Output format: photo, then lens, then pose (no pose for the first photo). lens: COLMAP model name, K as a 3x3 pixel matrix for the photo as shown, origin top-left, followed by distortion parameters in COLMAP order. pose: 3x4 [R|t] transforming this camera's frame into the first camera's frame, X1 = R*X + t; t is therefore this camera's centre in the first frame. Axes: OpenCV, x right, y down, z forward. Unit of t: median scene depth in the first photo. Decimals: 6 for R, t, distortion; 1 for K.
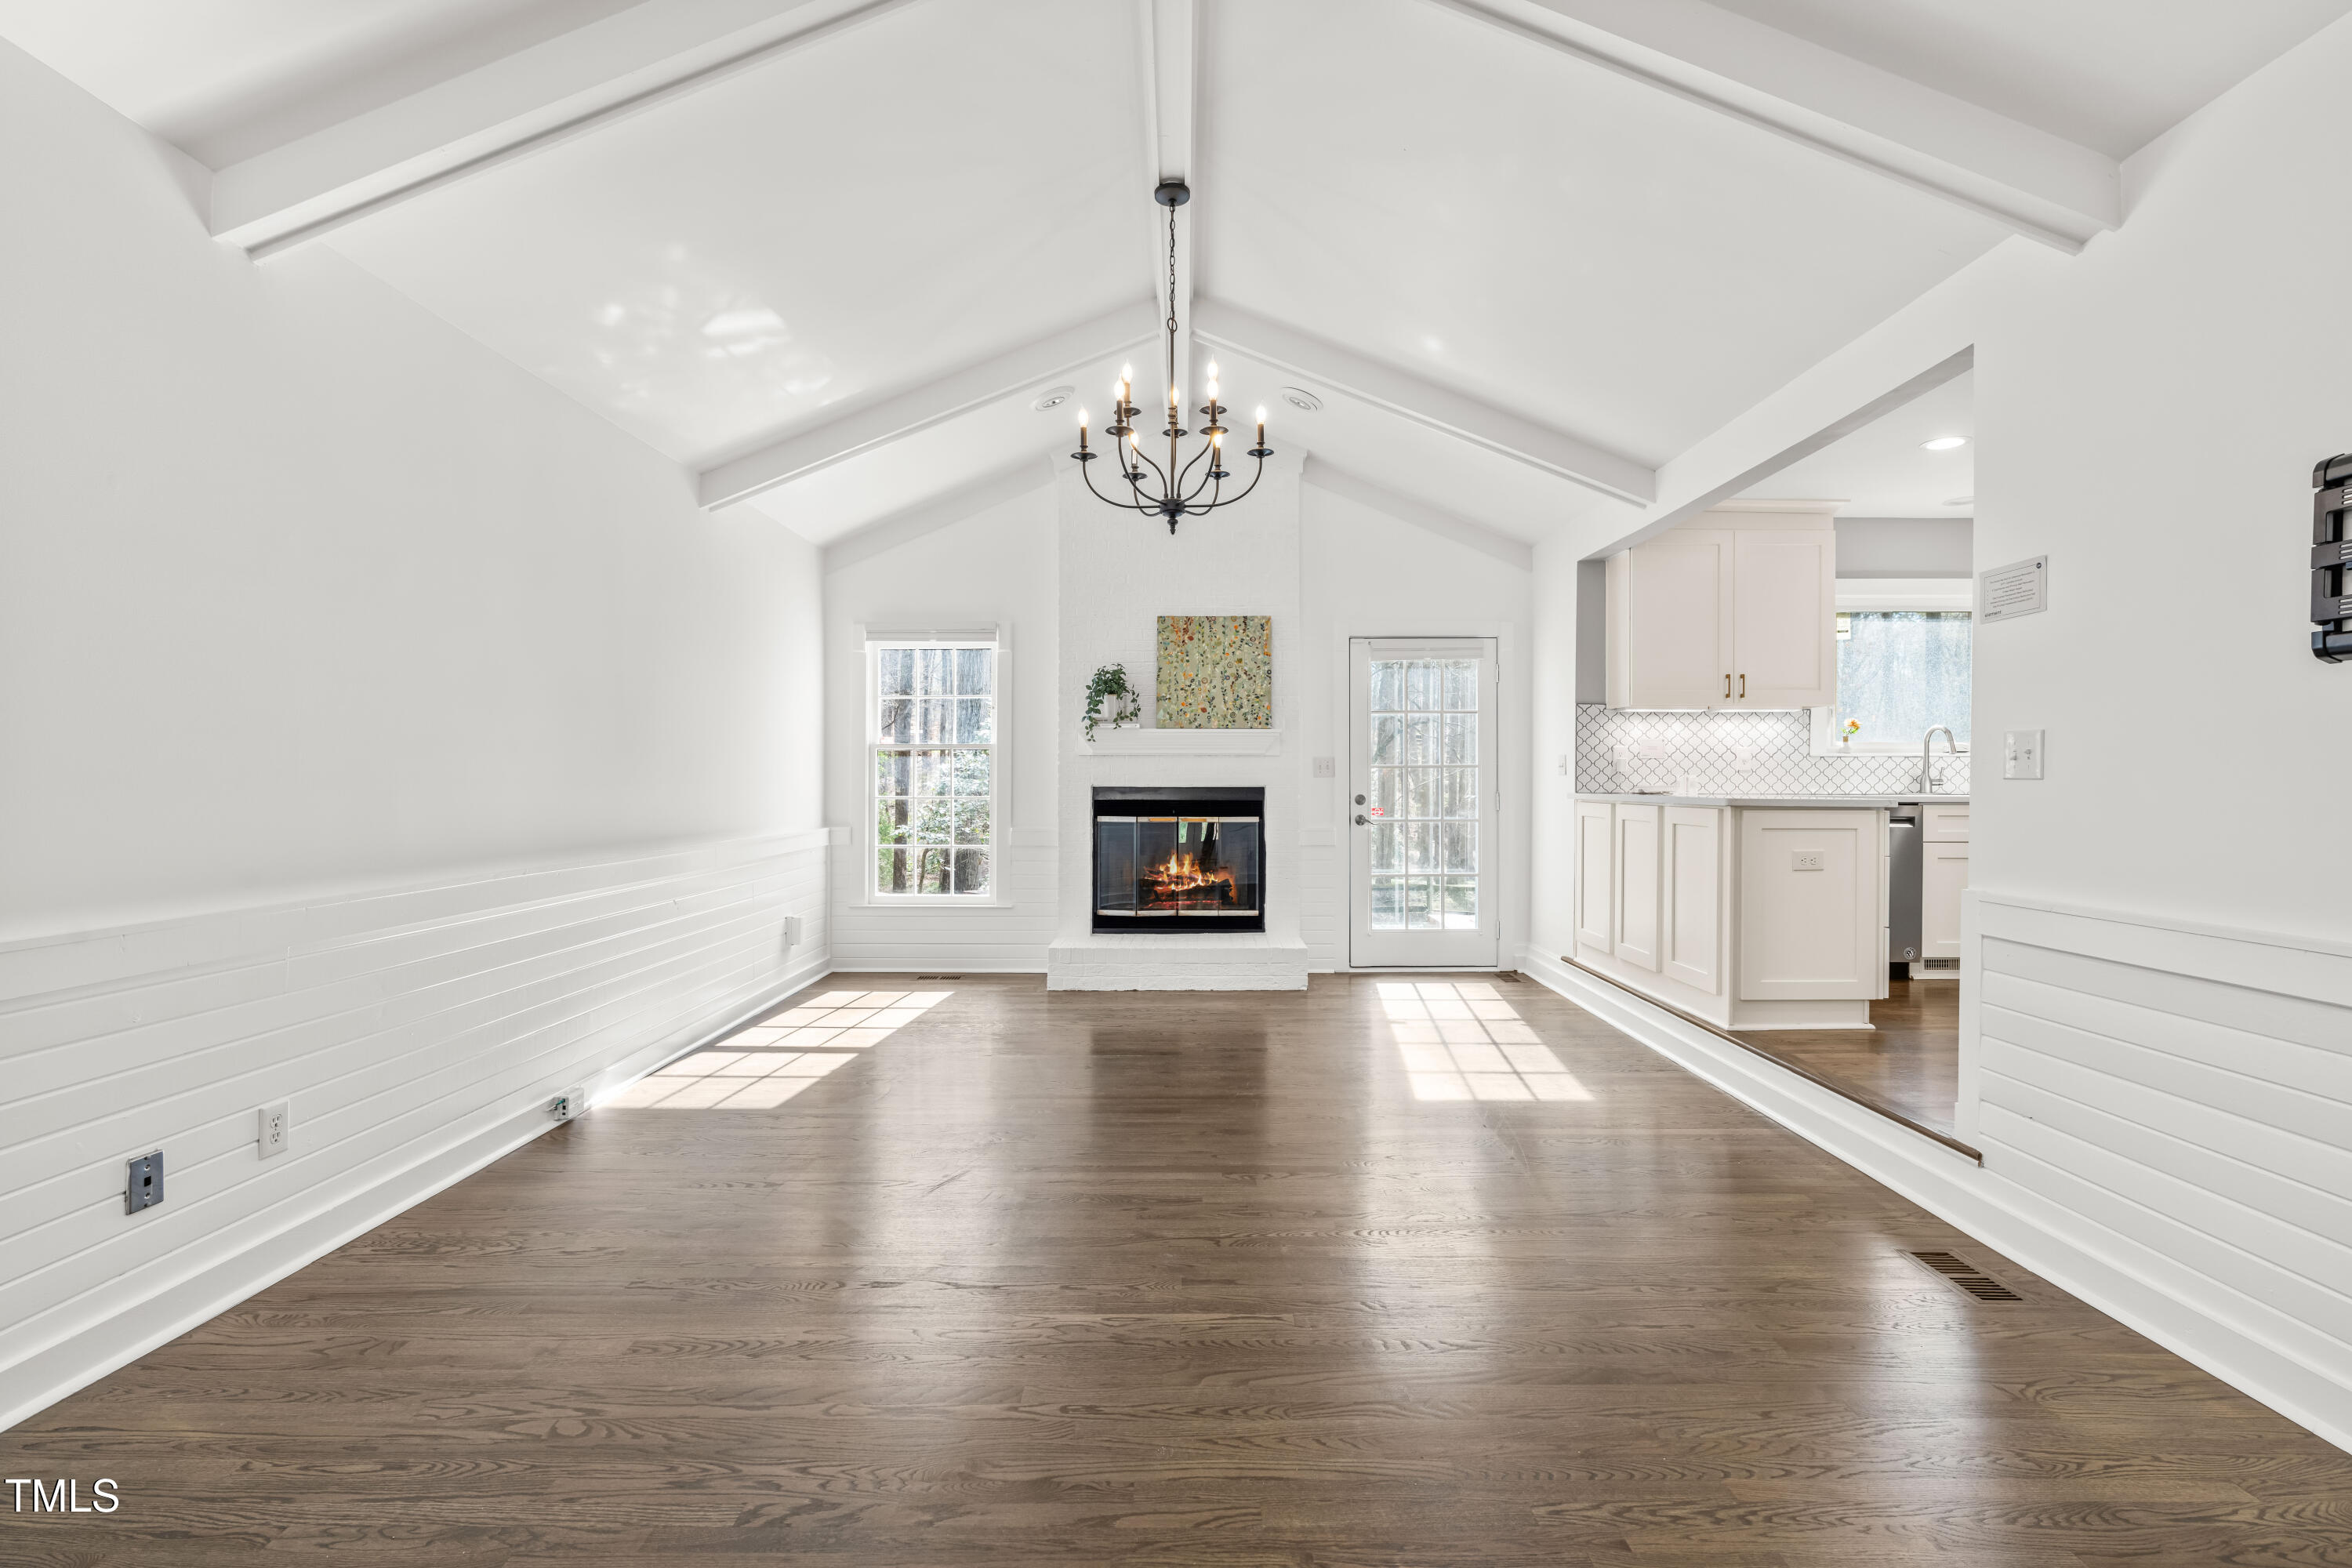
lens RADIAL K [[1063.7, 0, 1180.8], [0, 1063.7, 780.4], [0, 0, 1]] dist [-0.013556, 0.006199]
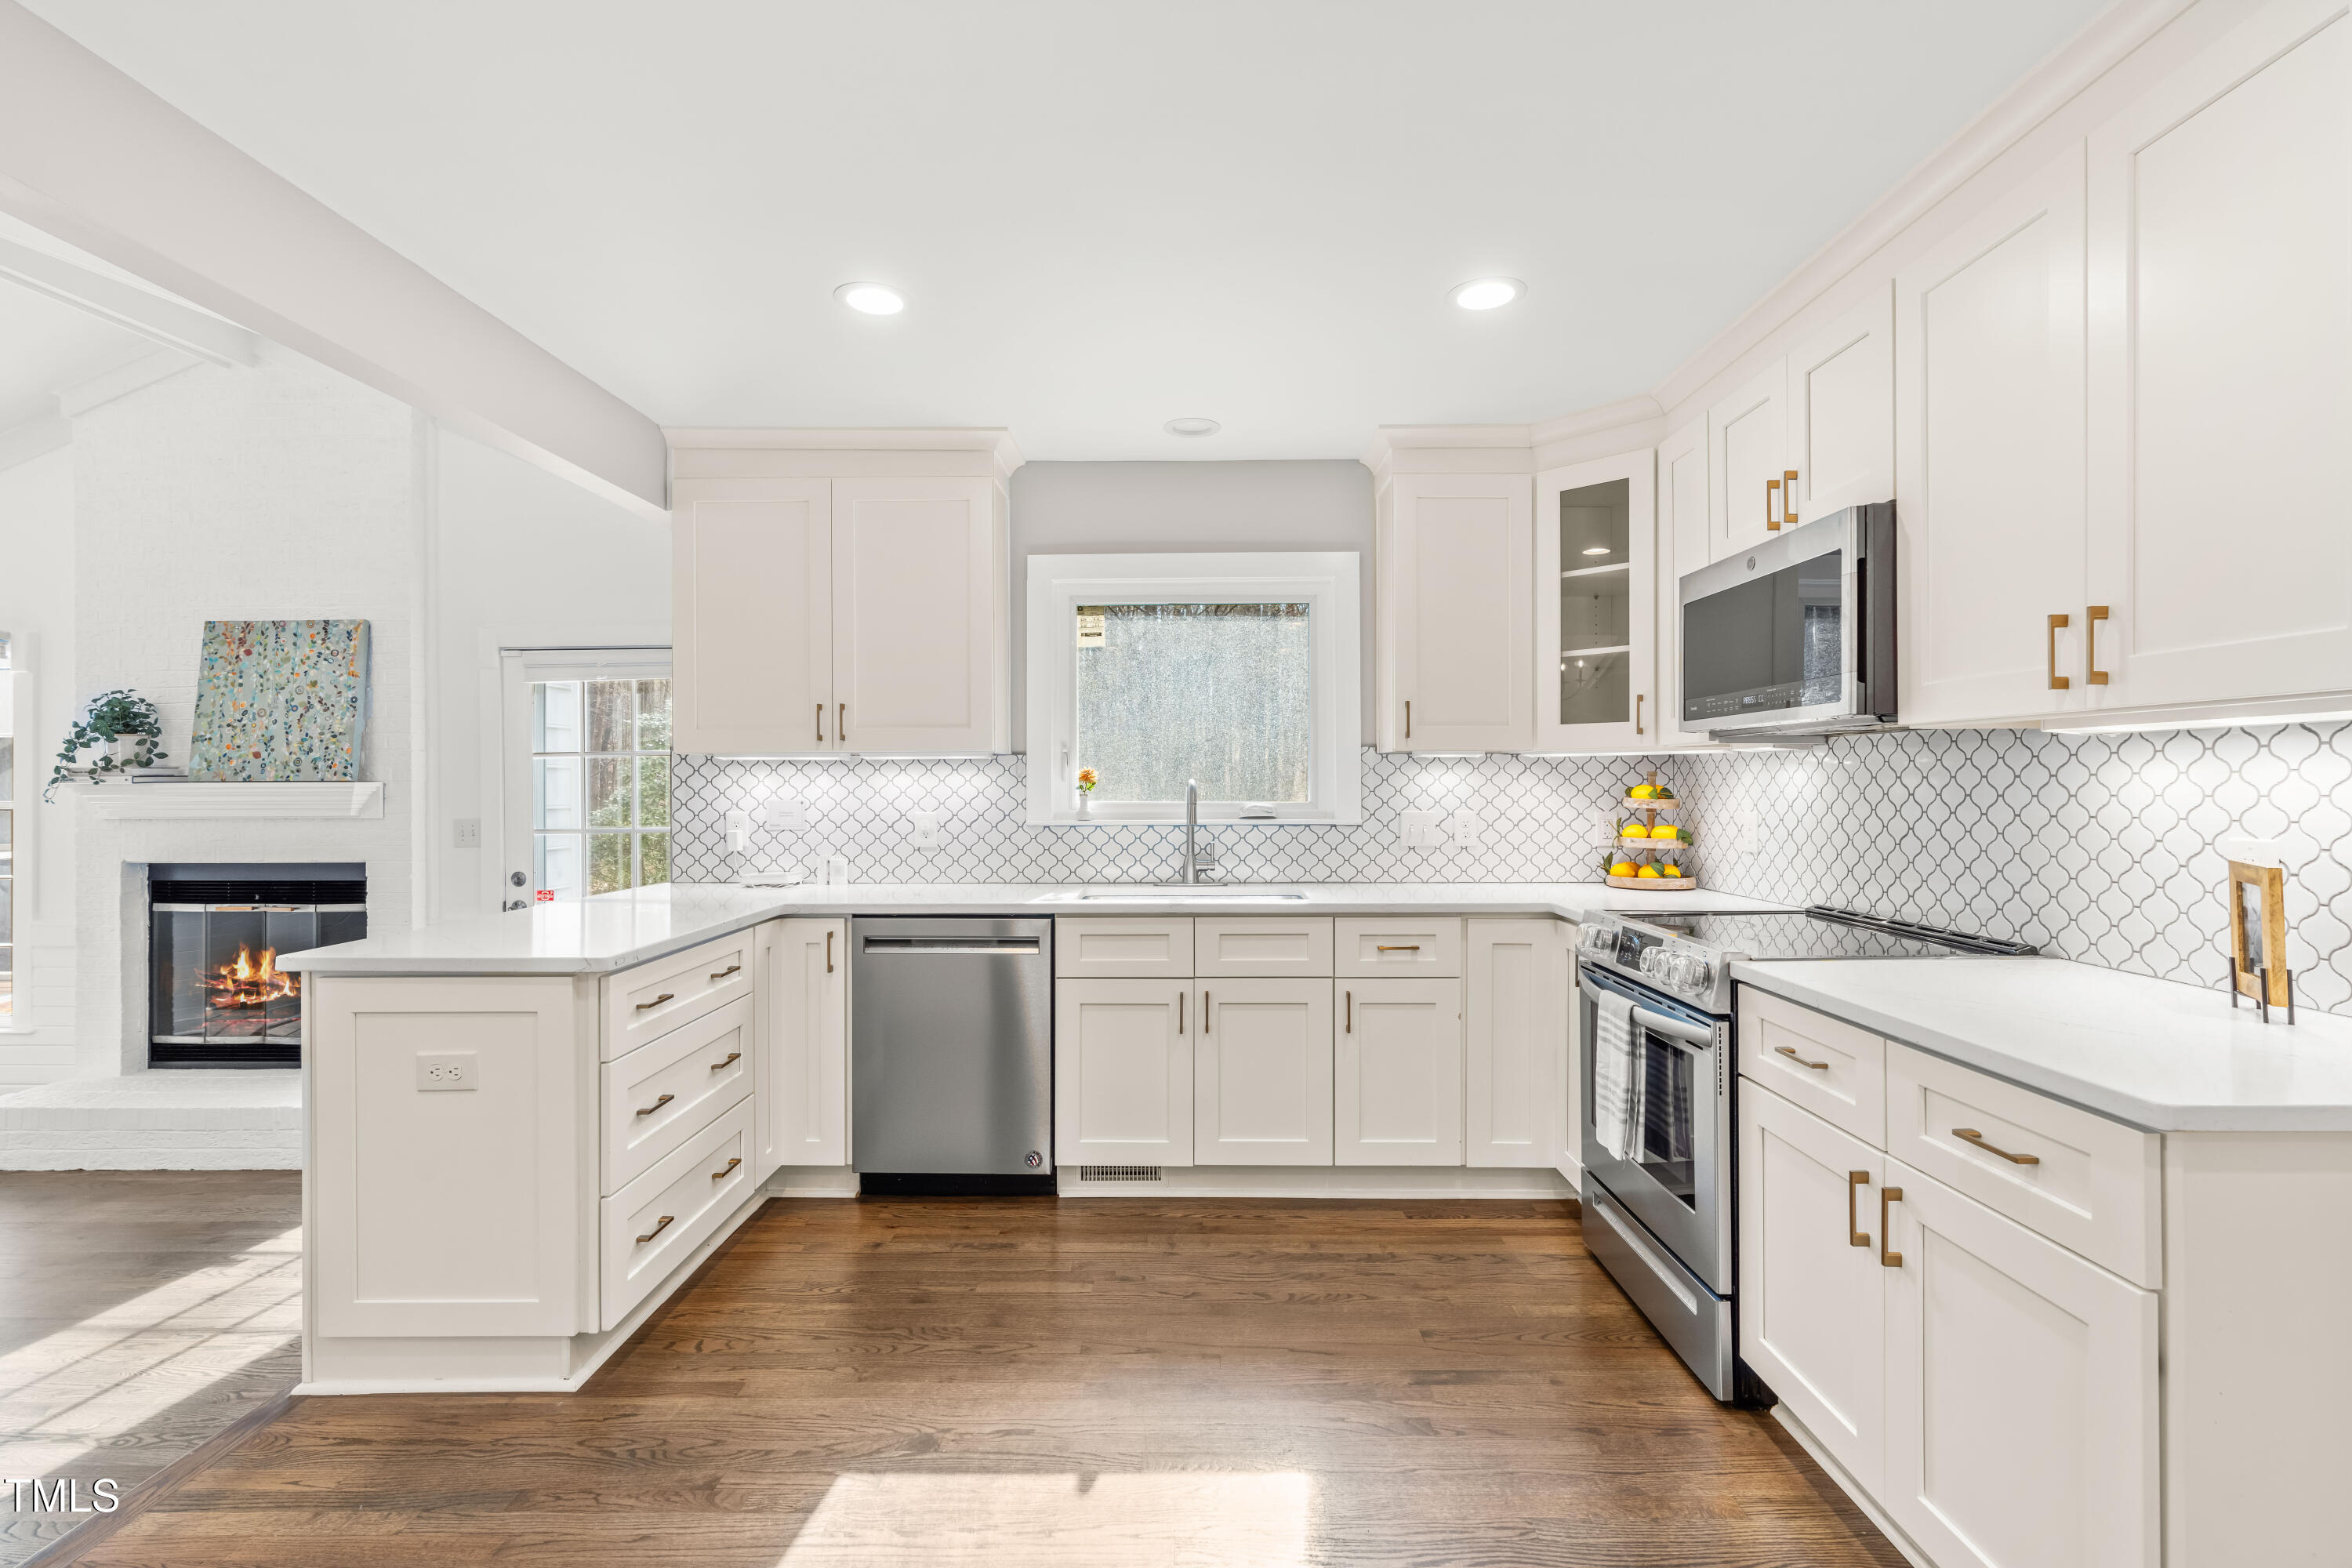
lens RADIAL K [[1063.7, 0, 1180.8], [0, 1063.7, 780.4], [0, 0, 1]] dist [-0.013556, 0.006199]
pose [[0.999922, -0.005334, -0.011329, 0.668916], [0.005283, 0.999976, -0.004540, -0.045321], [0.011353, 0.004480, 0.999926, 0.329144]]
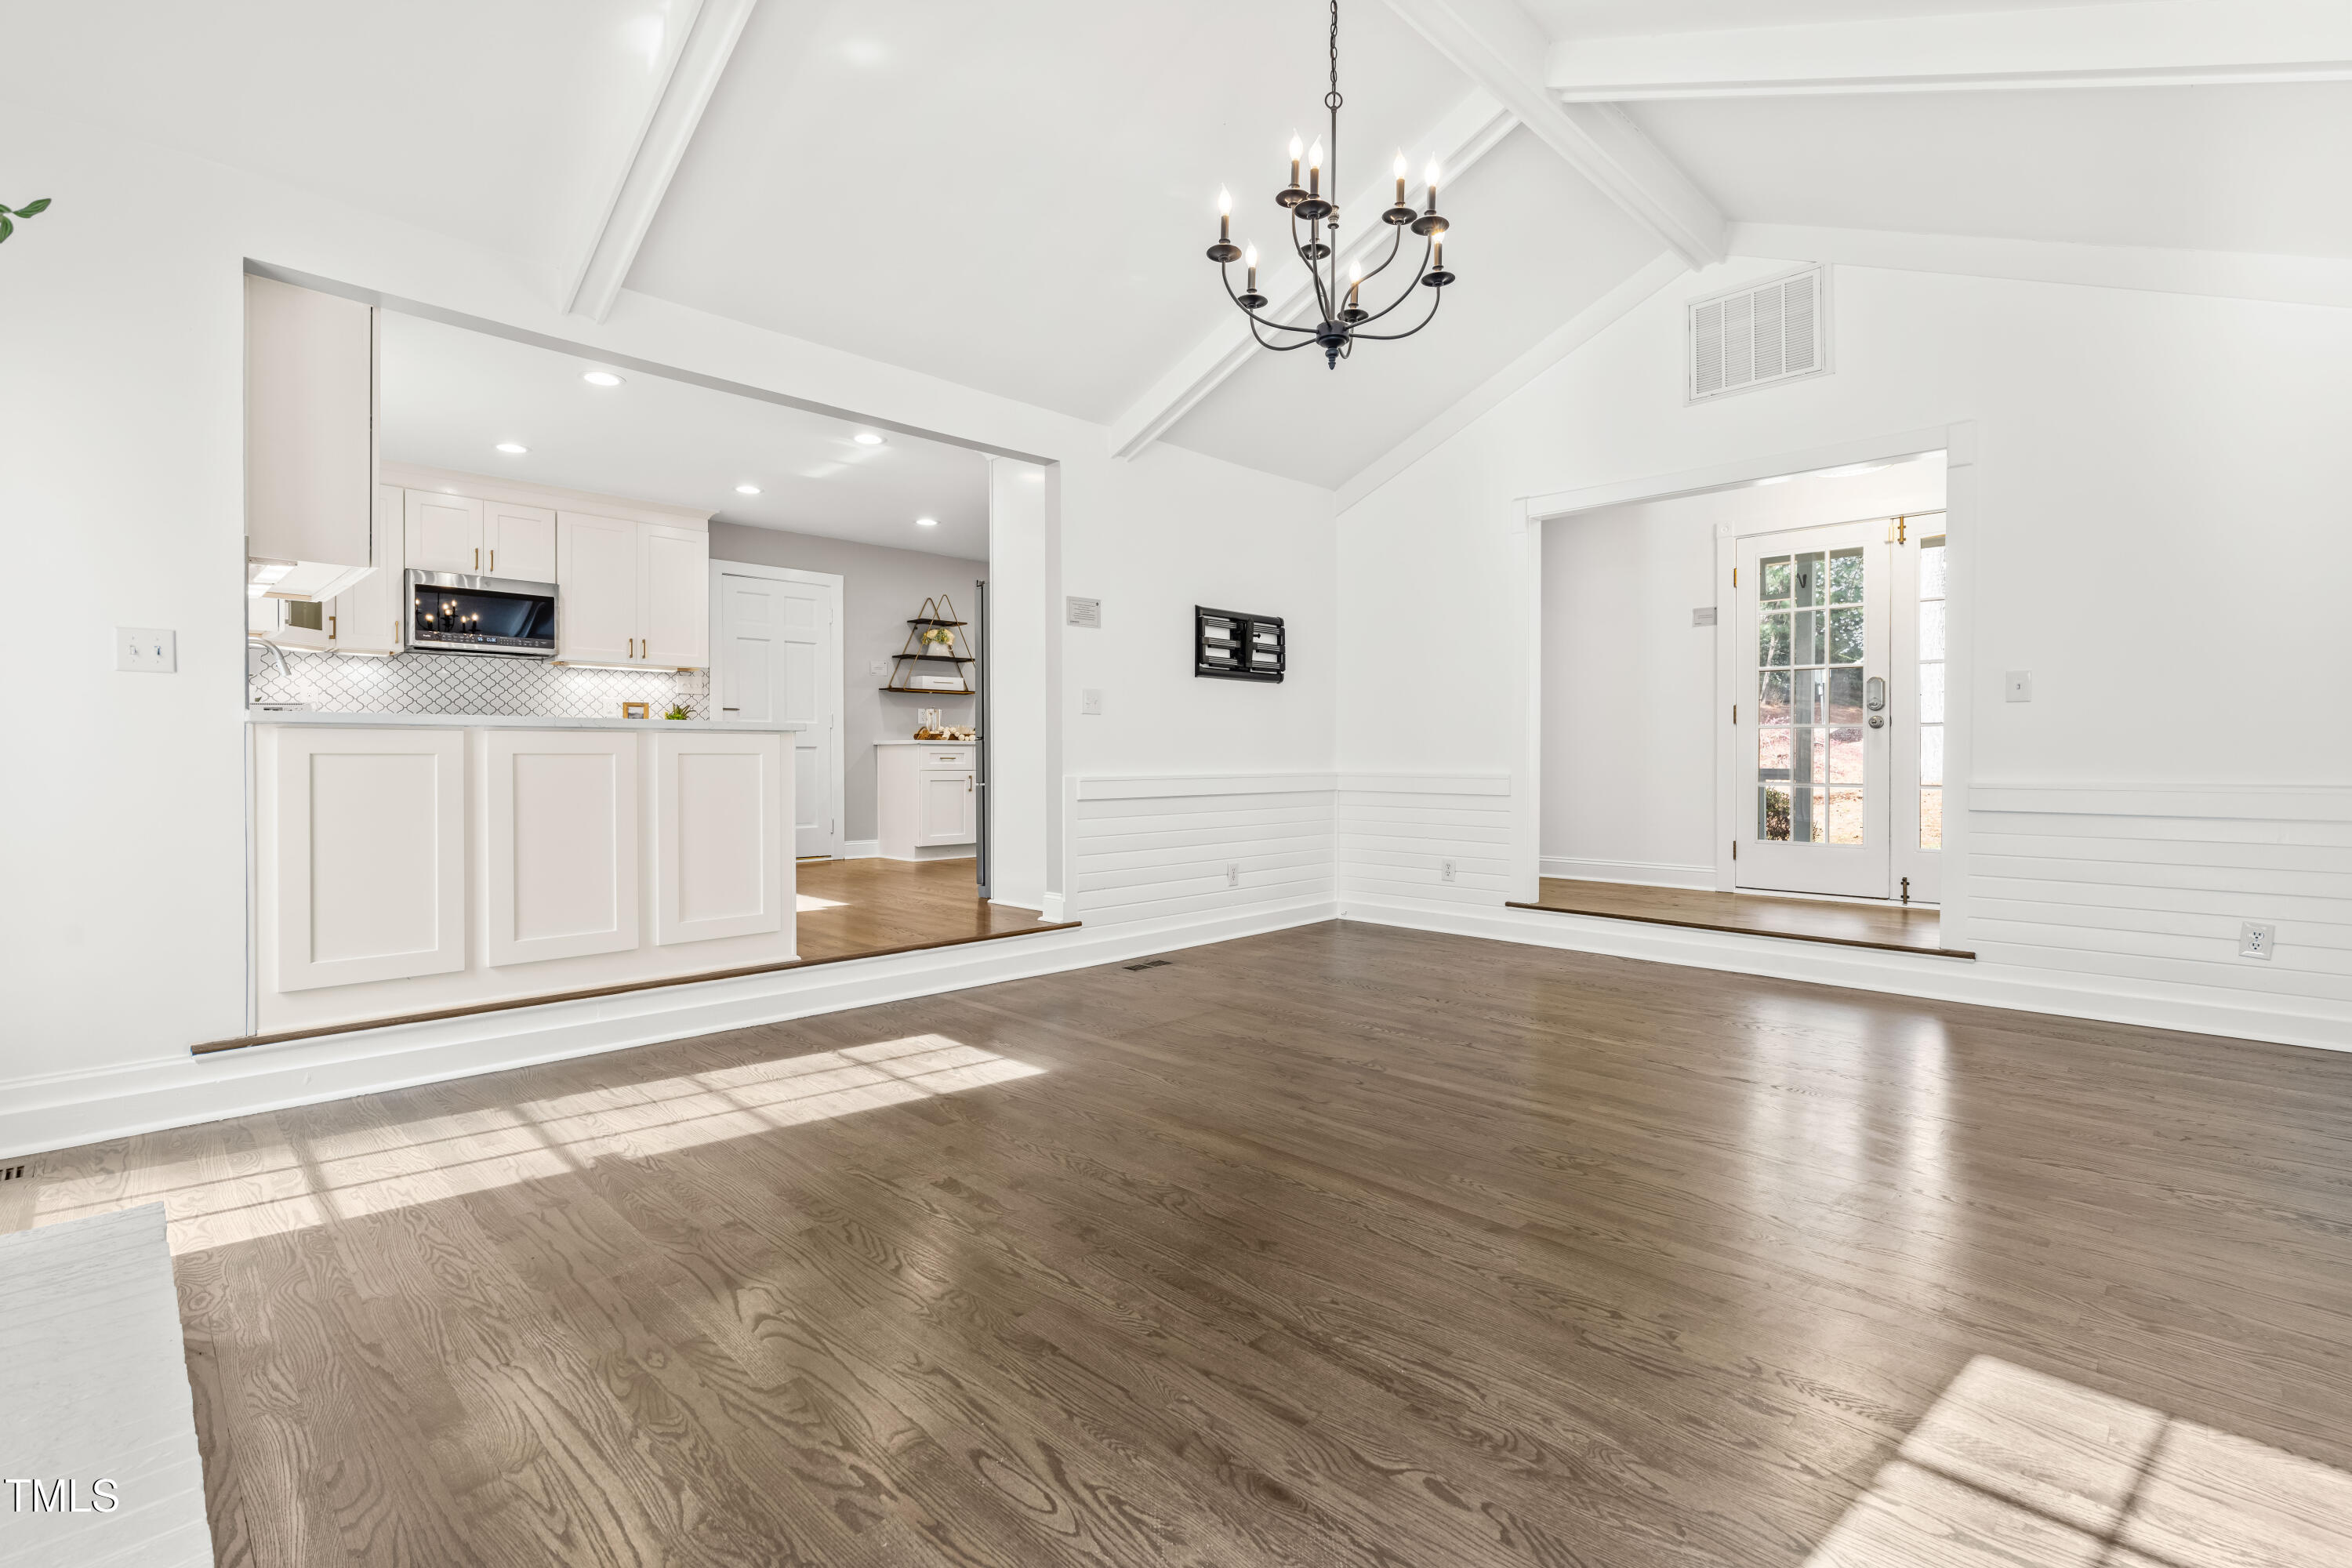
lens RADIAL K [[1067.6, 0, 1175.0], [0, 1067.6, 772.8], [0, 0, 1]] dist [-0.013091, 0.007743]
pose [[-0.710788, -0.013543, 0.703275, -0.293628], [-0.000424, 0.999823, 0.018825, 0.030175], [-0.703406, 0.013083, -0.710668, 1.007551]]
